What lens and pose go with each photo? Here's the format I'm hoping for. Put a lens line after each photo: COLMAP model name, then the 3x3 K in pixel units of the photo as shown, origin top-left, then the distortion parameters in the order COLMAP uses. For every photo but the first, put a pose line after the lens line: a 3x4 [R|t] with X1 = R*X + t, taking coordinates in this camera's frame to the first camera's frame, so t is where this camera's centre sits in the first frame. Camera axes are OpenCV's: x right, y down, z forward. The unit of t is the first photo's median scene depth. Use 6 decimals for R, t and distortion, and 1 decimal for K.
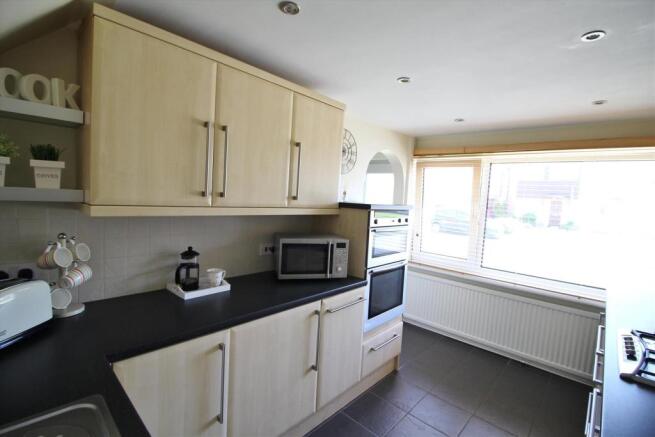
lens RADIAL K [[303.8, 0, 326.8], [0, 303.8, 219.9], [0, 0, 1]] dist [-0.010008, -0.005436]
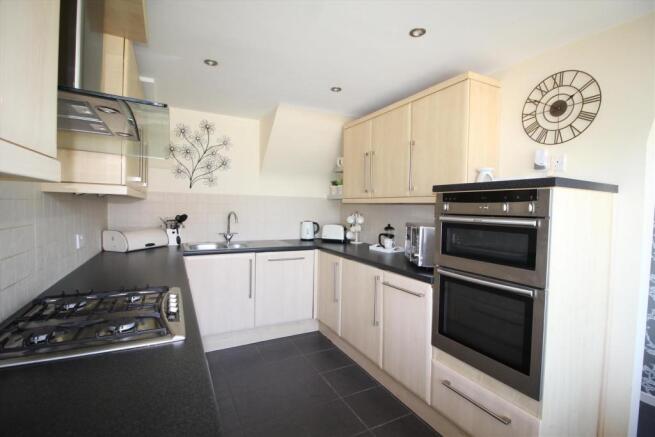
lens RADIAL K [[303.8, 0, 329.9], [0, 303.8, 215.5], [0, 0, 1]] dist [-0.010008, -0.005436]
pose [[-0.335683, -0.027376, -0.941577, 1.151733], [-0.105489, 0.994382, 0.008697, 0.056464], [0.936050, 0.102245, -0.336685, 1.158219]]
